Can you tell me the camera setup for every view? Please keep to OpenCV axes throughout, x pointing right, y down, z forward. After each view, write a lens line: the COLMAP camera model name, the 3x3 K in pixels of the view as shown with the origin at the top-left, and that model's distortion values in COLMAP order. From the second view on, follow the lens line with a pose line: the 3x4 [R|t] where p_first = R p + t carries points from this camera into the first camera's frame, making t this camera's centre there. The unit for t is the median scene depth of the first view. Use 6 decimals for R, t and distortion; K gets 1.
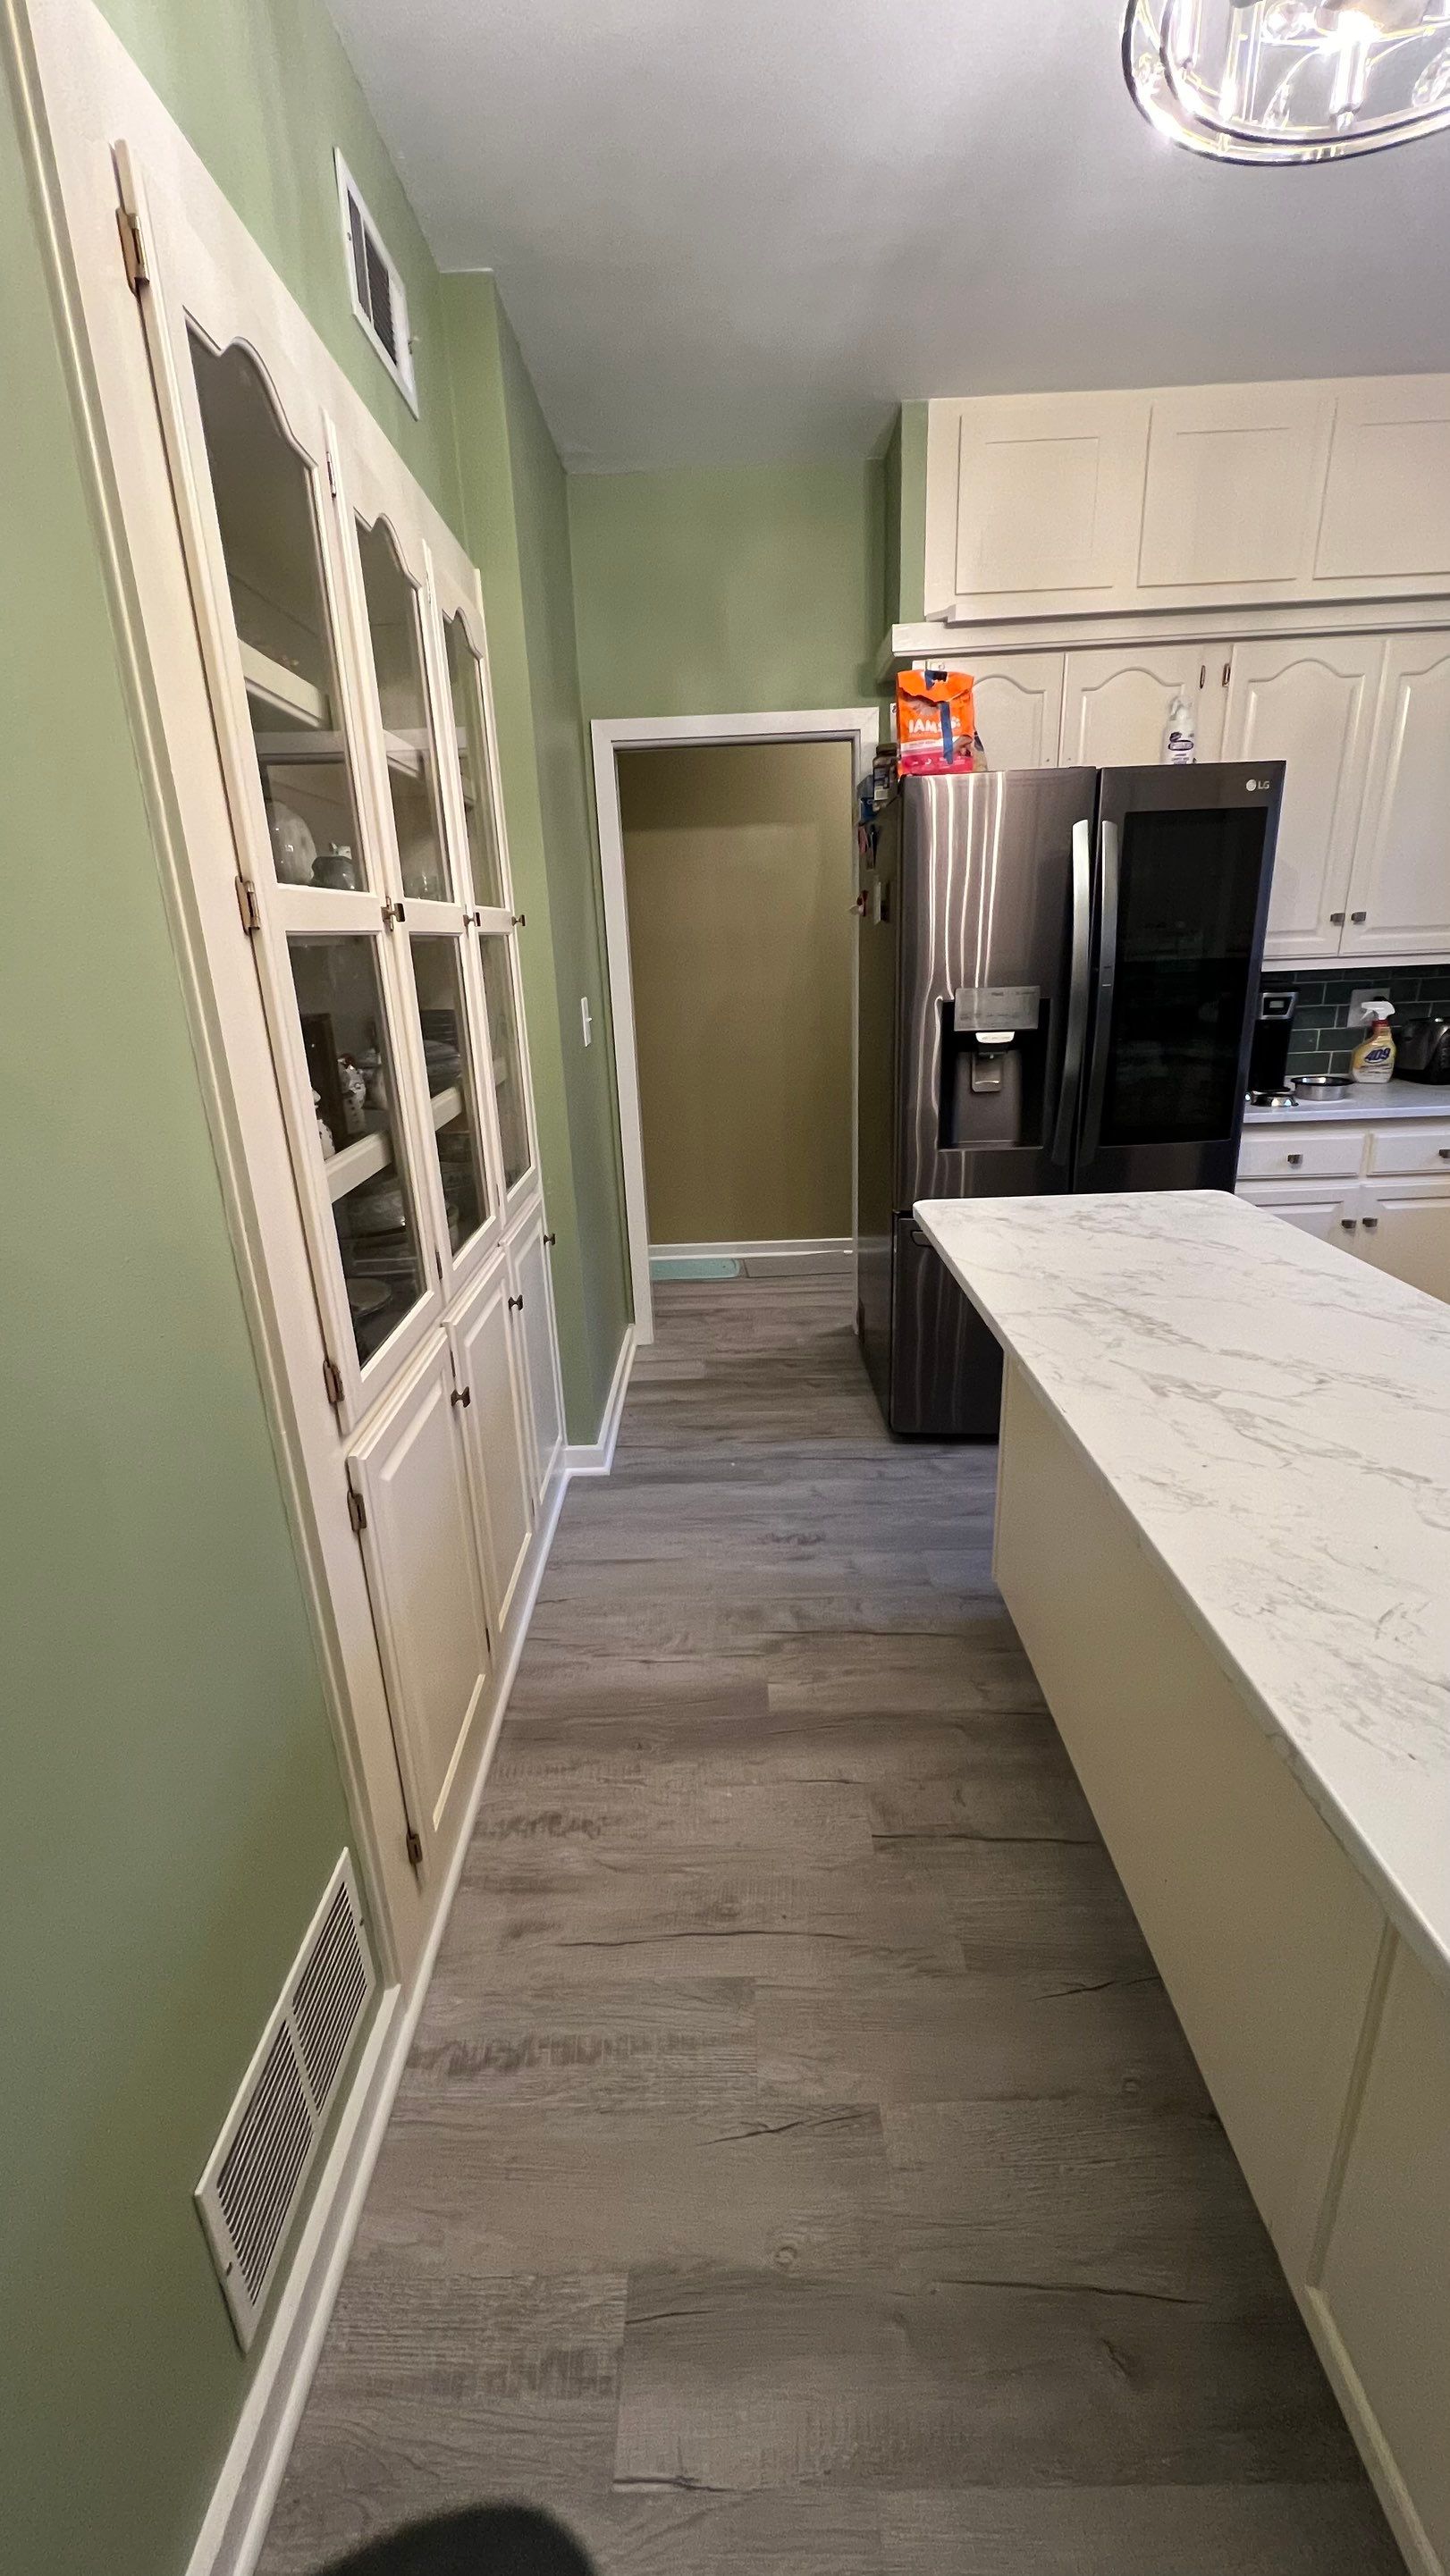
lens RADIAL K [[1028.3, 0, 725.0], [0, 1028.3, 1288.0], [0, 0, 1]] dist [-0.001556, -0.000207]
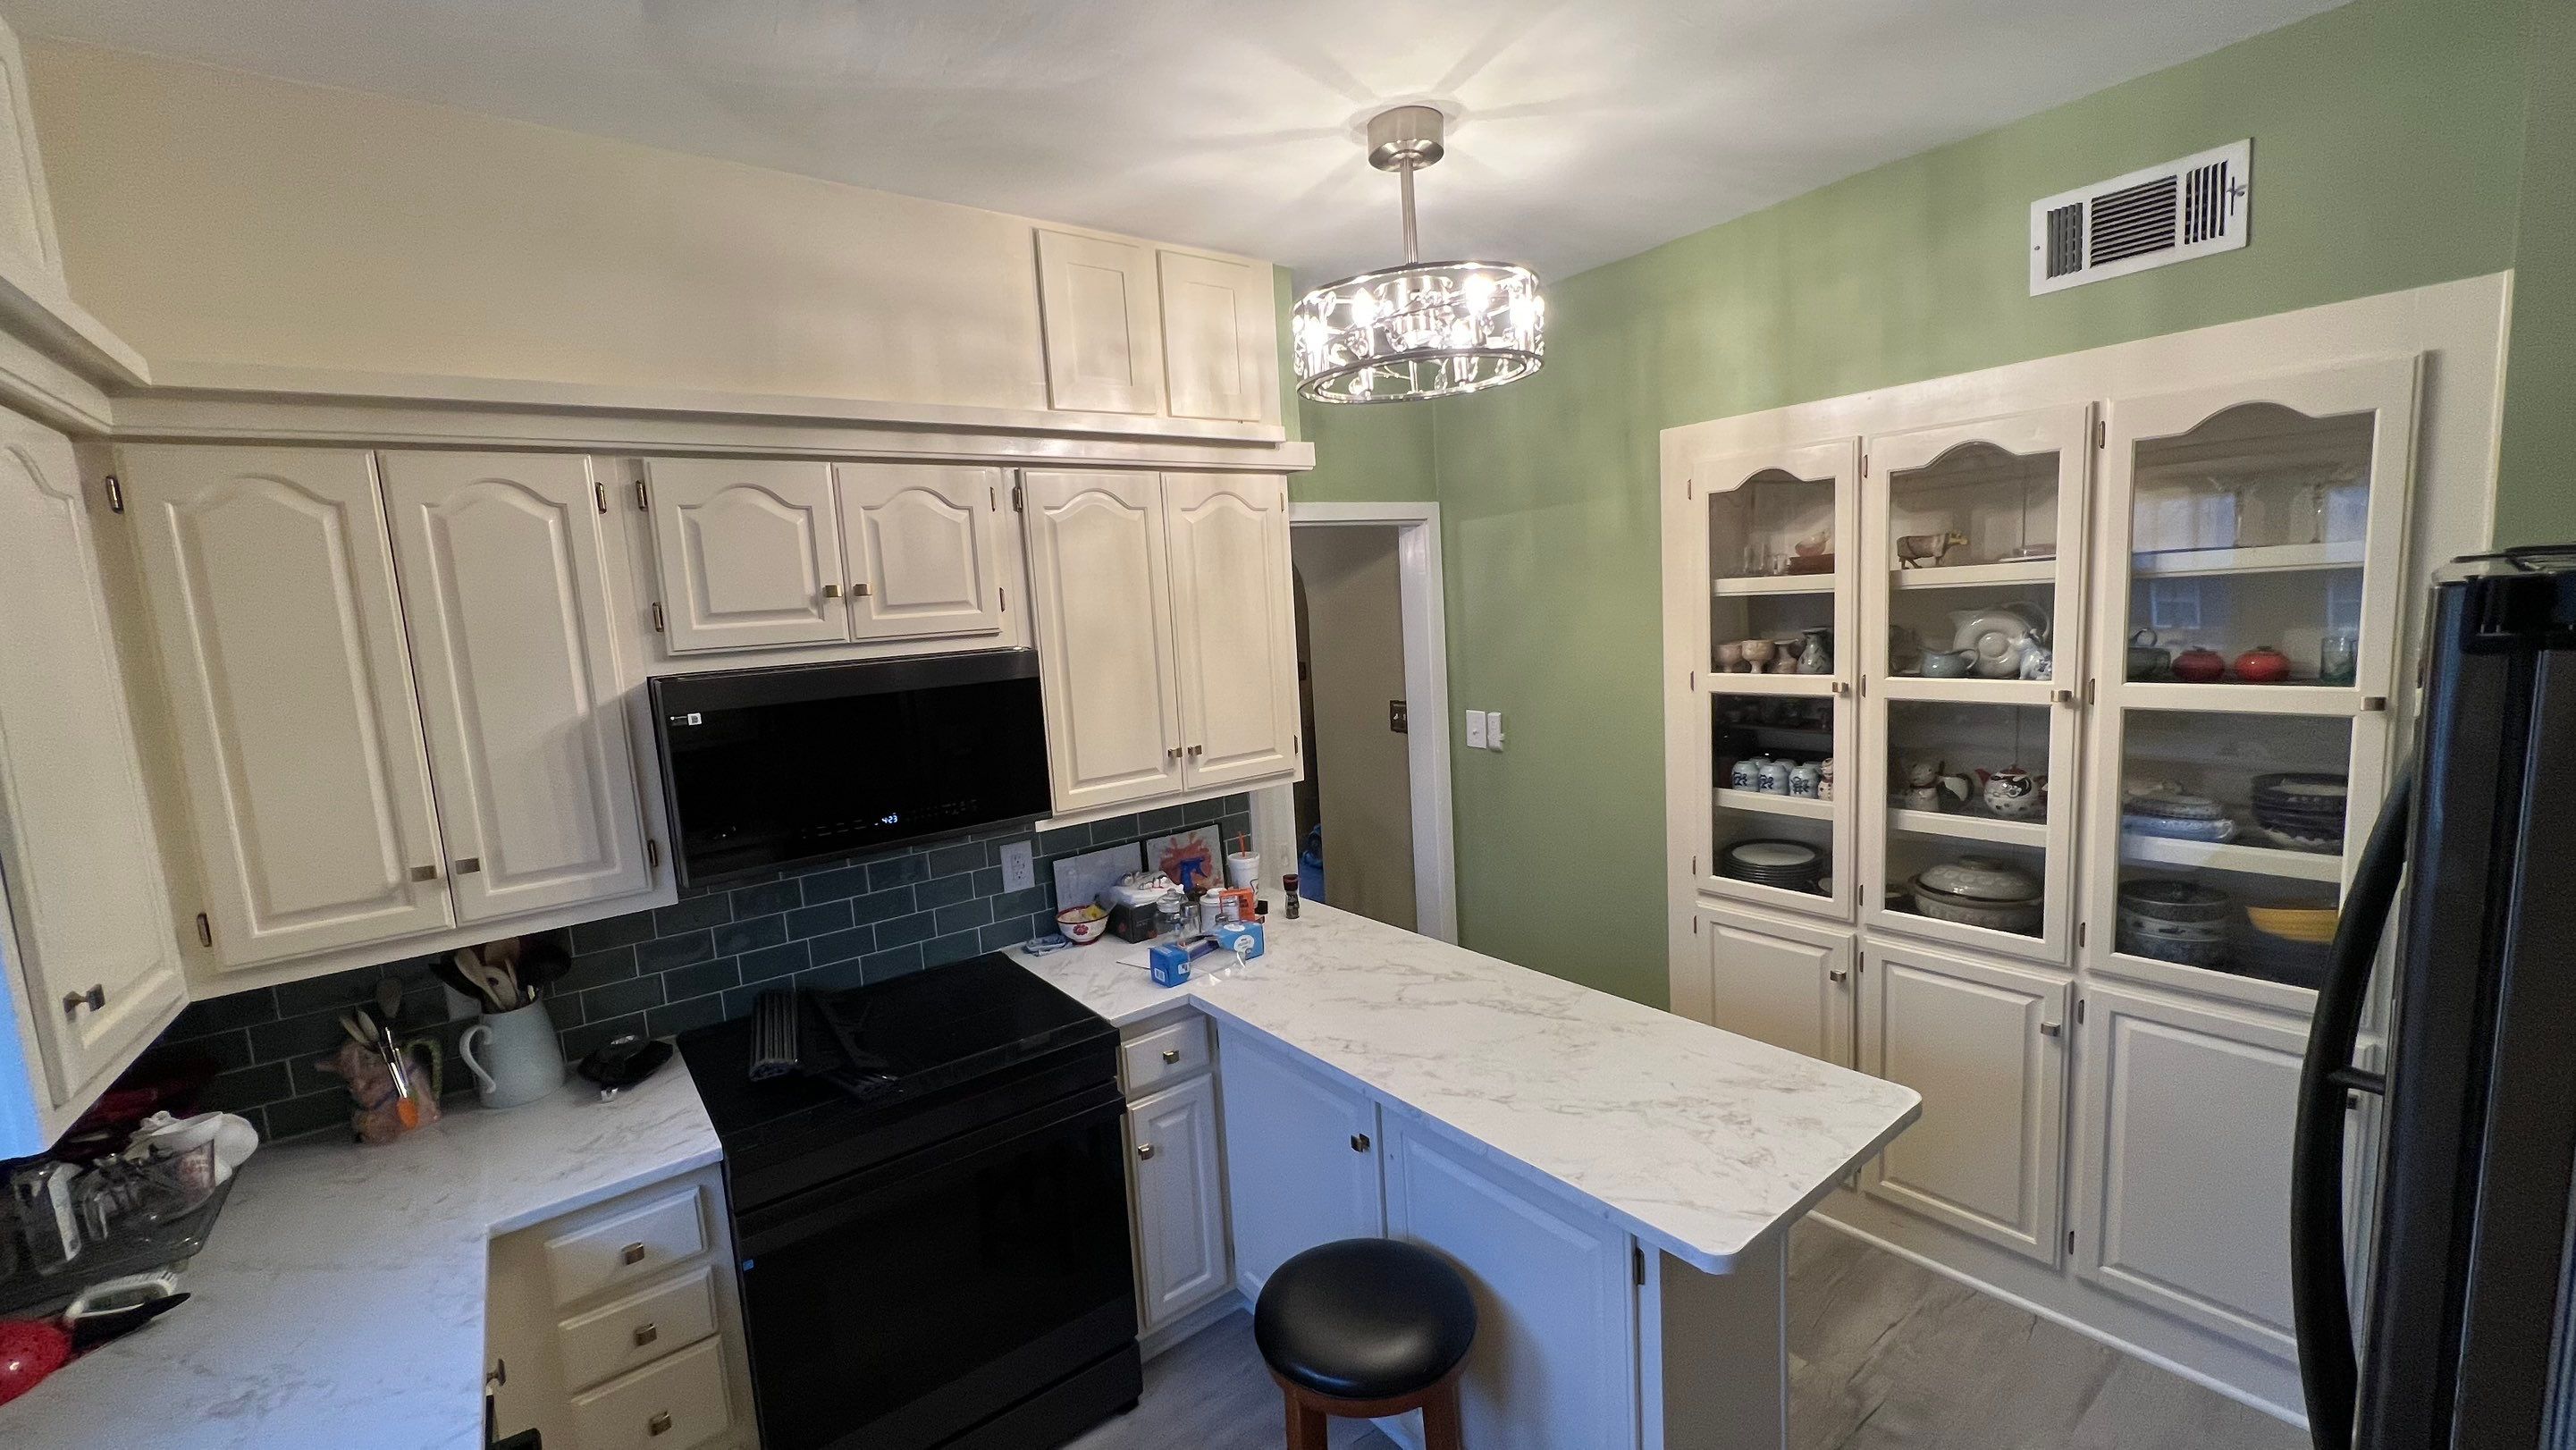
lens RADIAL K [[1028.3, 0, 1288.8], [0, 1028.3, 728.1], [0, 0, 1]] dist [-0.001556, -0.000207]
pose [[-0.787658, 0.169286, -0.592400, 0.791354], [-0.108364, 0.908458, 0.403685, -0.485519], [0.606508, 0.382160, -0.697210, 0.896277]]
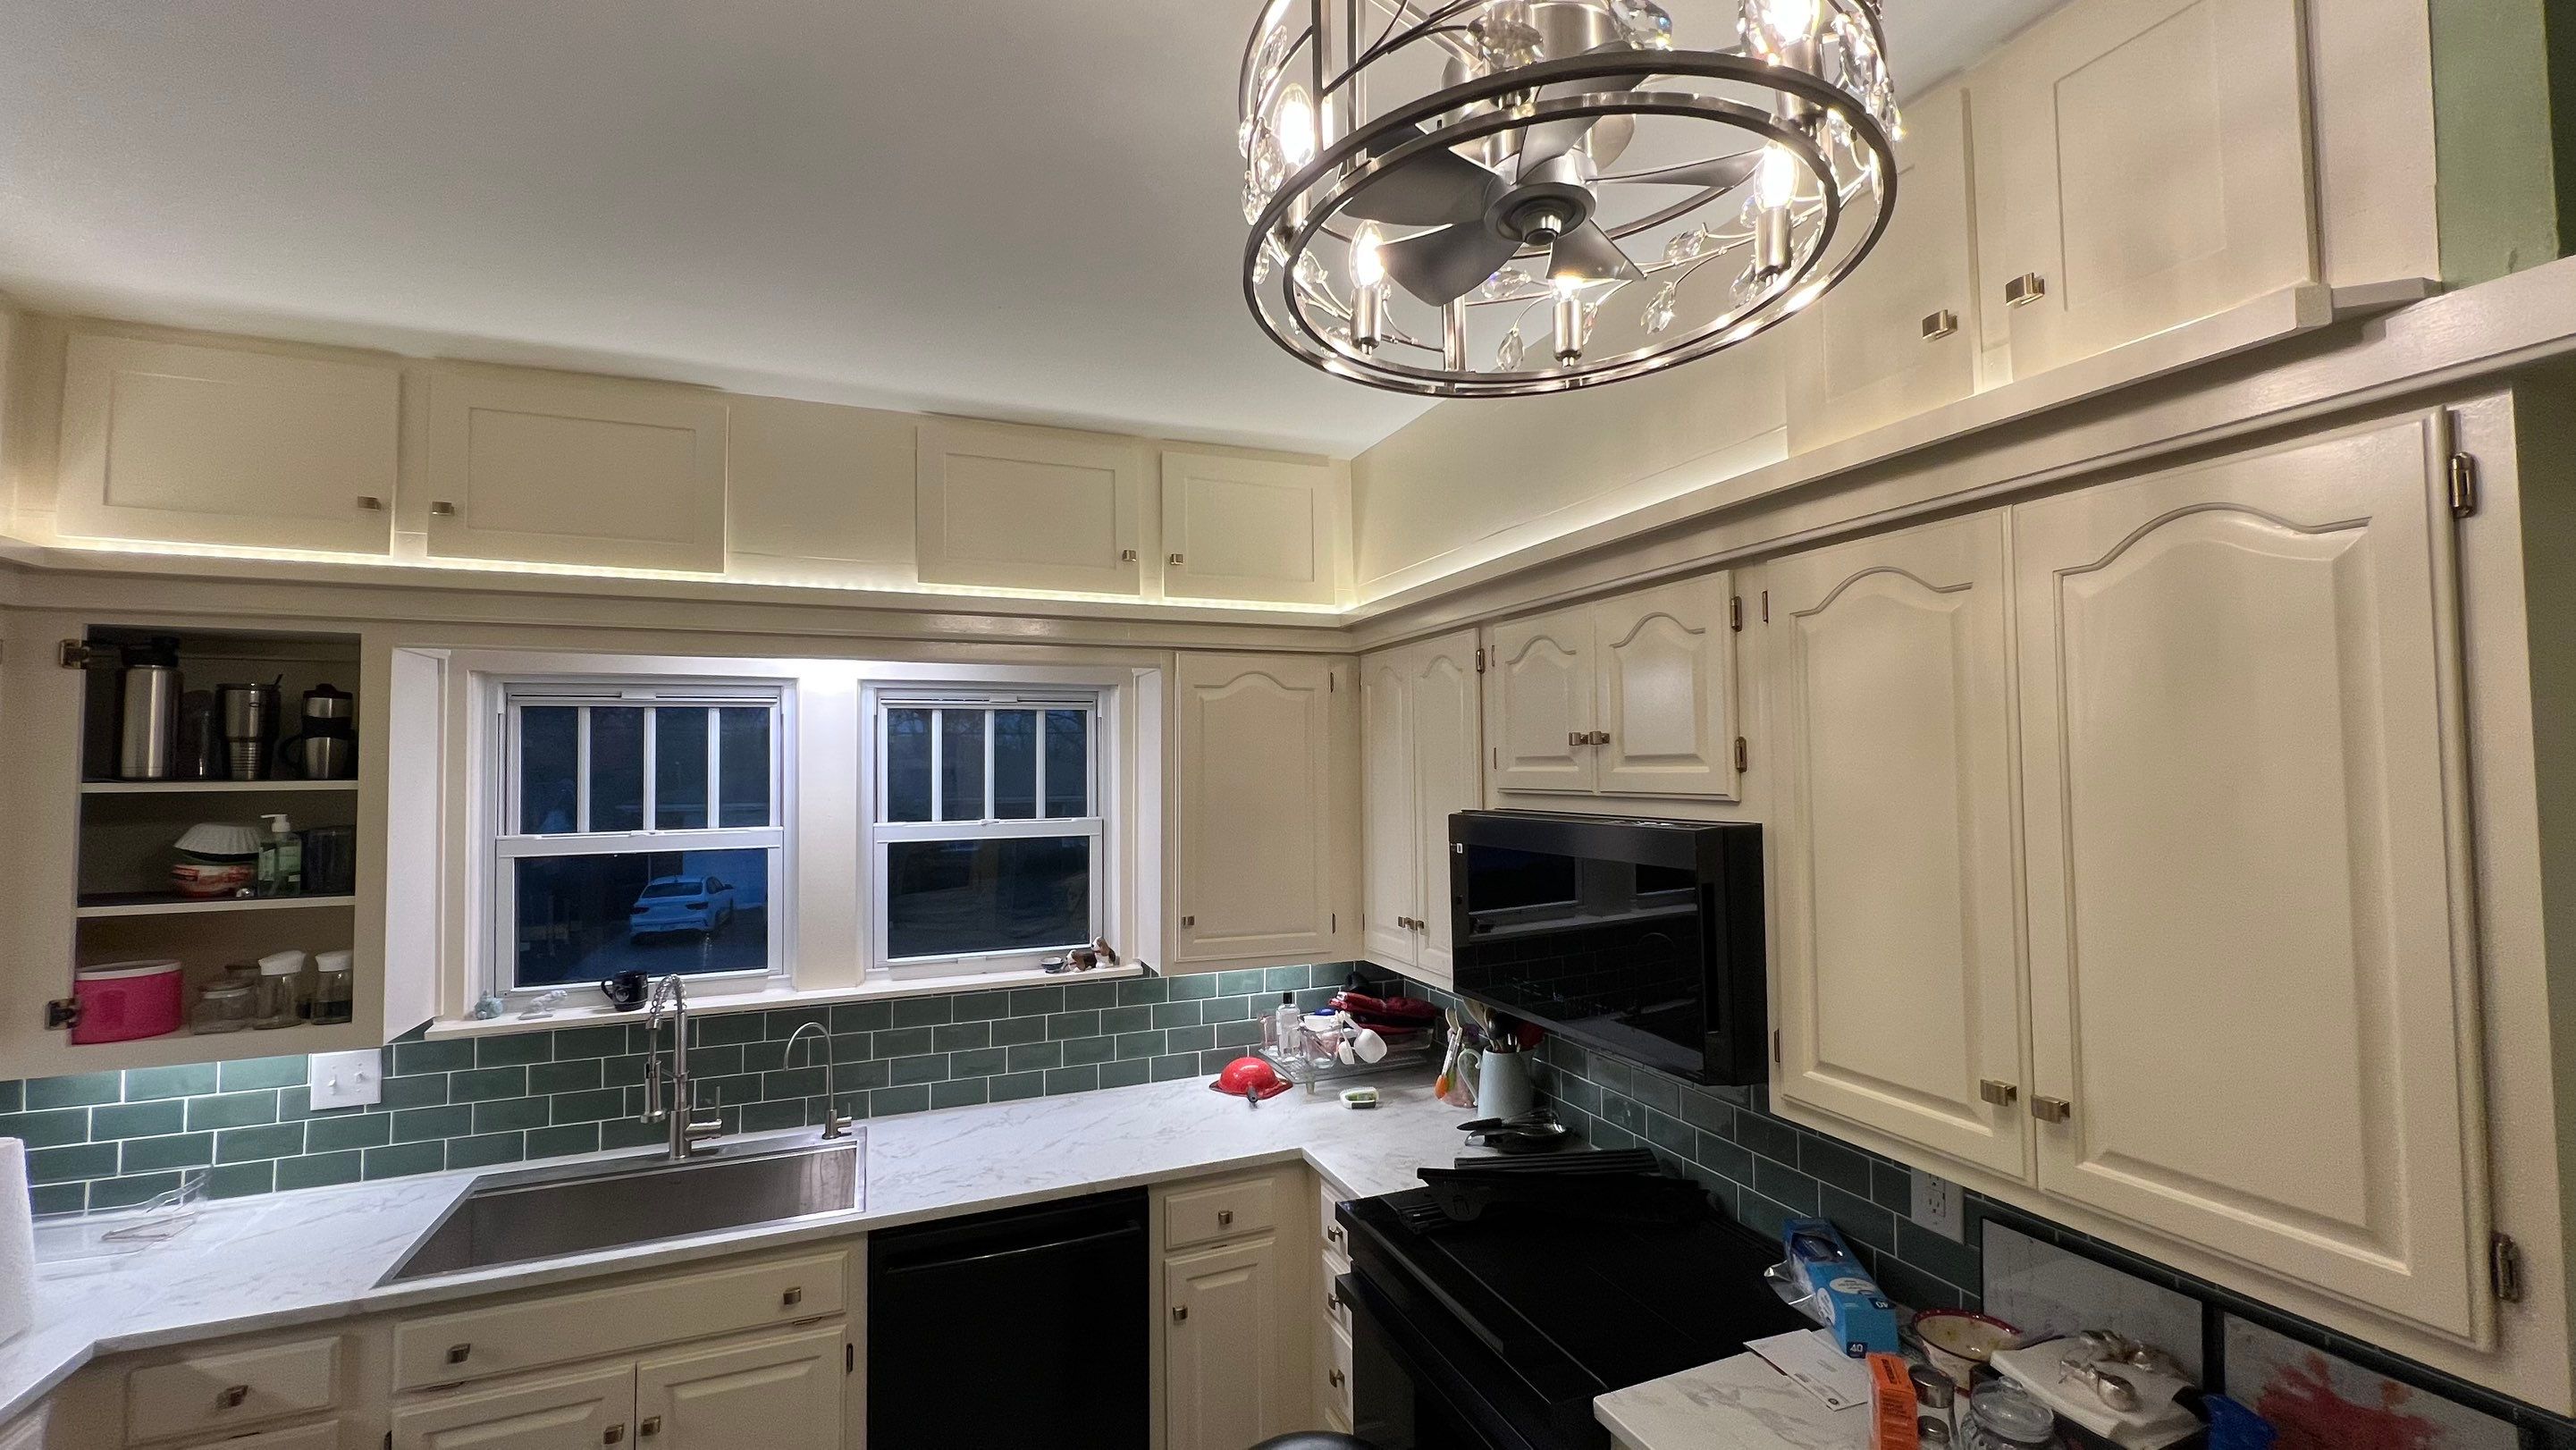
lens RADIAL K [[1033.0, 0, 1287.5], [0, 1033.0, 728.3], [0, 0, 1]] dist [-0.002633, 0.000221]
pose [[-0.378773, 0.082412, 0.921813, -0.019327], [0.326225, 0.943987, 0.049652, -0.337044], [-0.866088, 0.319526, -0.384442, 0.556529]]
